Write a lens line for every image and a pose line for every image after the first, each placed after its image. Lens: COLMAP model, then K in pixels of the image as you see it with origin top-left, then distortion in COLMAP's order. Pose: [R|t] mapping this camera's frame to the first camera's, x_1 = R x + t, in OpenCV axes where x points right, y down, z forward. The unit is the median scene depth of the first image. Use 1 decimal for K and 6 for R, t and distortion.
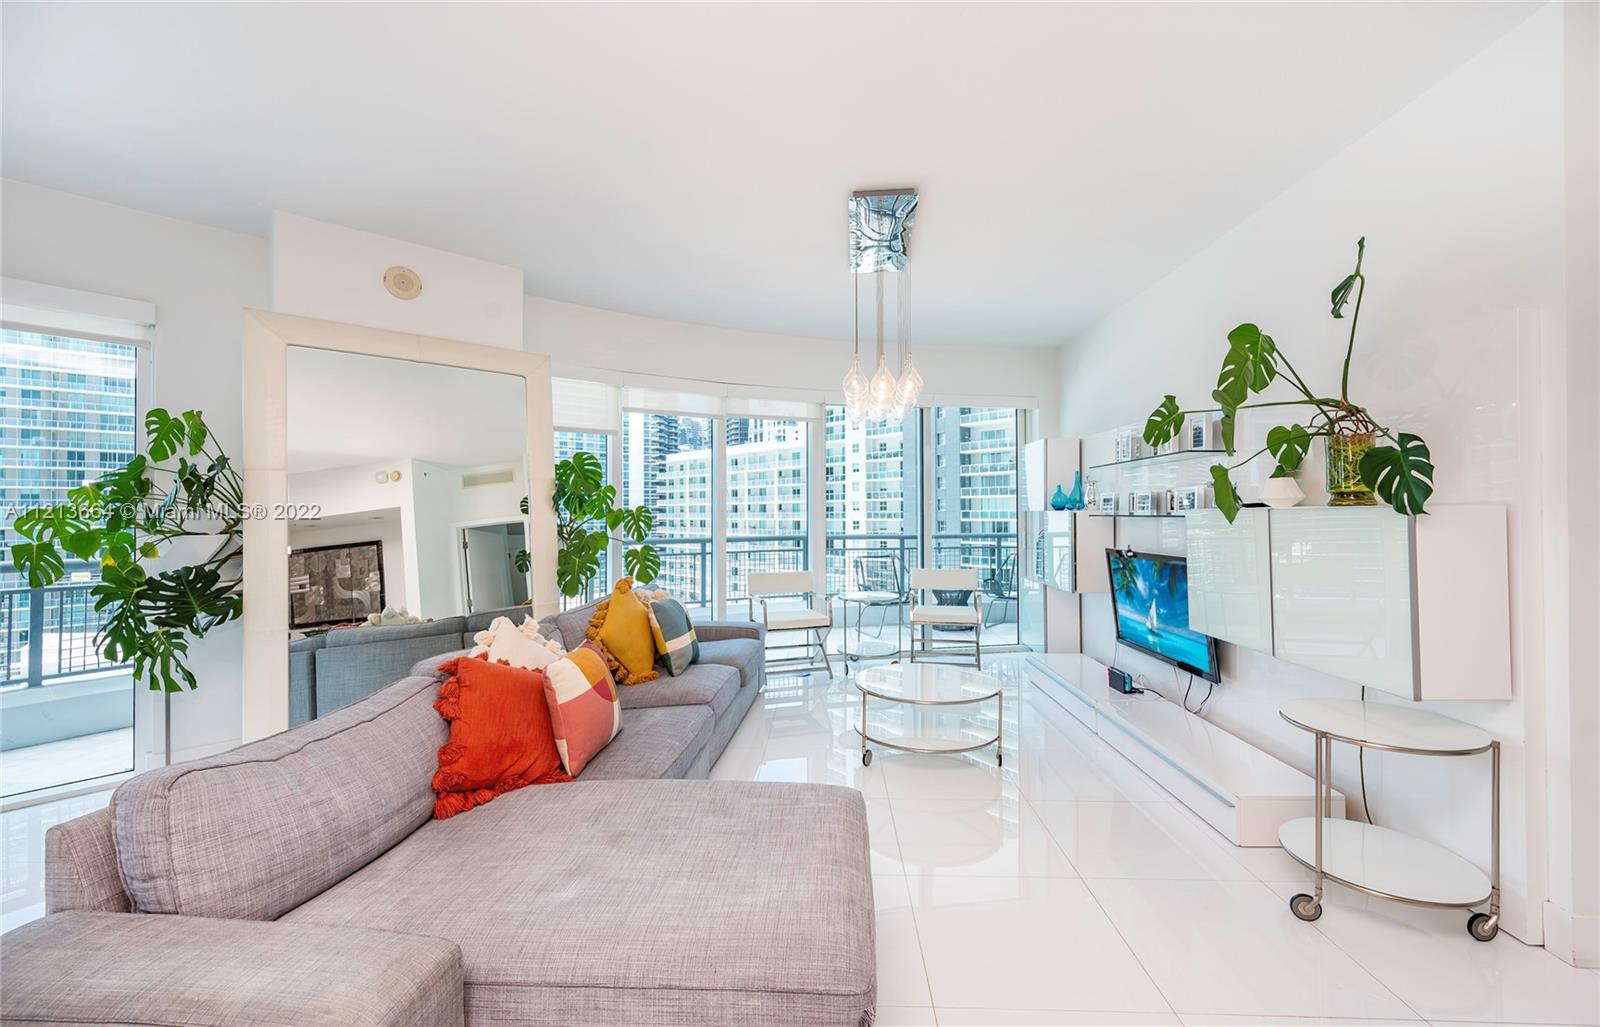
lens RADIAL K [[632.9, 0, 797.1], [0, 632.9, 510.1], [0, 0, 1]] dist [0.002198, -0.000071]
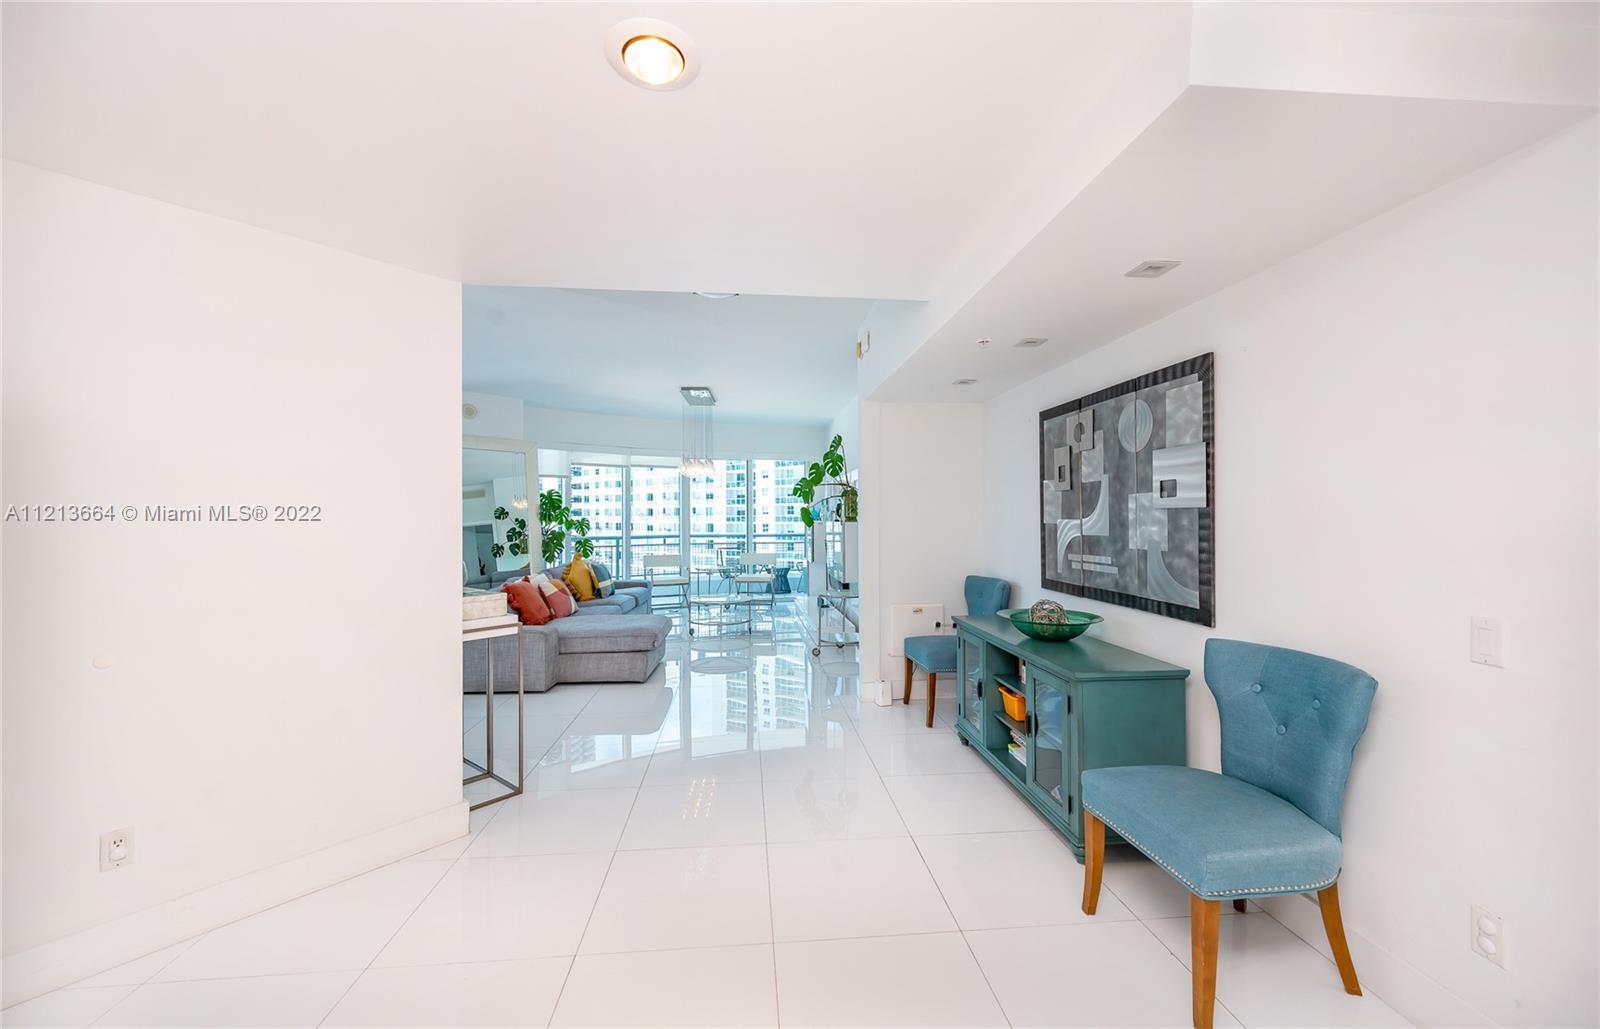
lens RADIAL K [[632.9, 0, 800.7], [0, 632.9, 516.1], [0, 0, 1]] dist [0.002198, -0.000071]
pose [[0.991244, 0.003984, 0.131986, 0.152395], [-0.004641, 0.999978, 0.004669, -0.023925], [-0.131965, -0.005241, 0.991241, -0.992553]]
